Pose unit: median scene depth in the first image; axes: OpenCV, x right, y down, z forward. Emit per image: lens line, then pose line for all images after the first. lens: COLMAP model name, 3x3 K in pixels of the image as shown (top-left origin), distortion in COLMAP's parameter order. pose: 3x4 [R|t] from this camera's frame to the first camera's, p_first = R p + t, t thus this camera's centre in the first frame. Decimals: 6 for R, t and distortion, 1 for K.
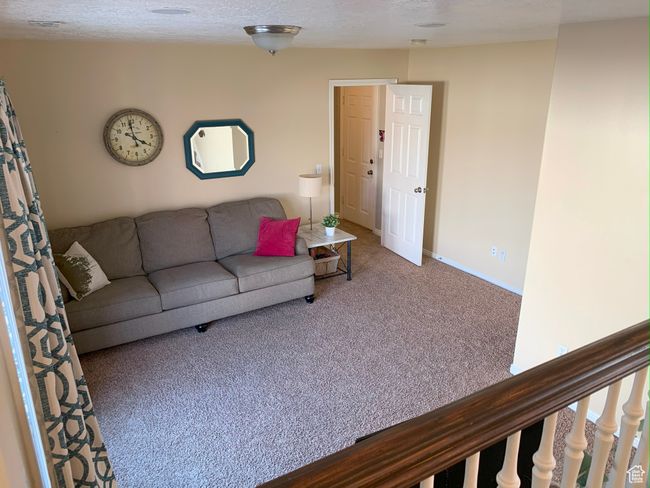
lens RADIAL K [[507.9, 0, 326.9], [0, 507.9, 245.5], [0, 0, 1]] dist [0.043610, -0.008860]
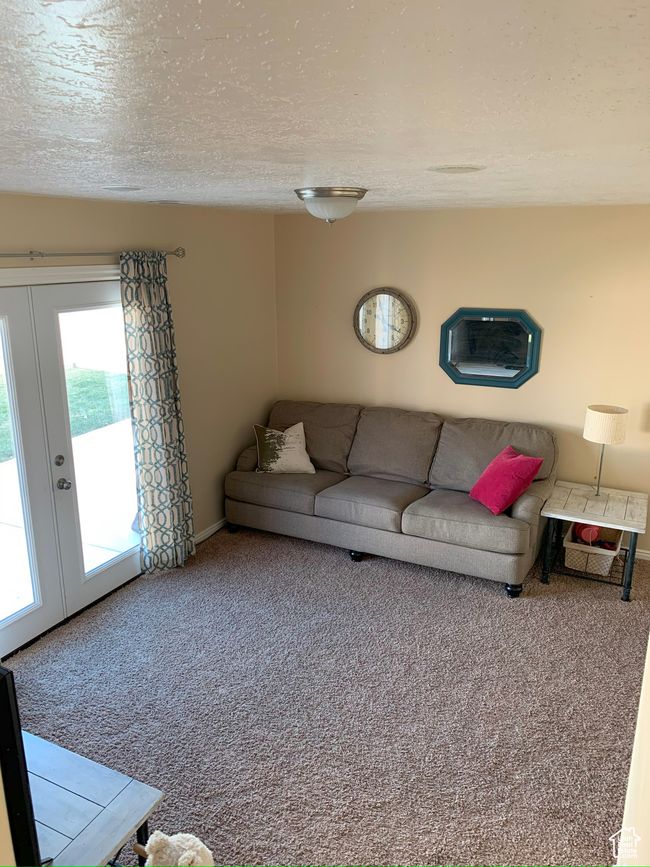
lens RADIAL K [[677.5, 0, 325.0], [0, 677.5, 432.8], [0, 0, 1]] dist [0.043610, -0.008860]
pose [[0.505126, 0.226790, -0.832715, 0.557141], [-0.273071, 0.957285, 0.095071, -0.109762], [0.818706, 0.179367, 0.545479, 0.322731]]
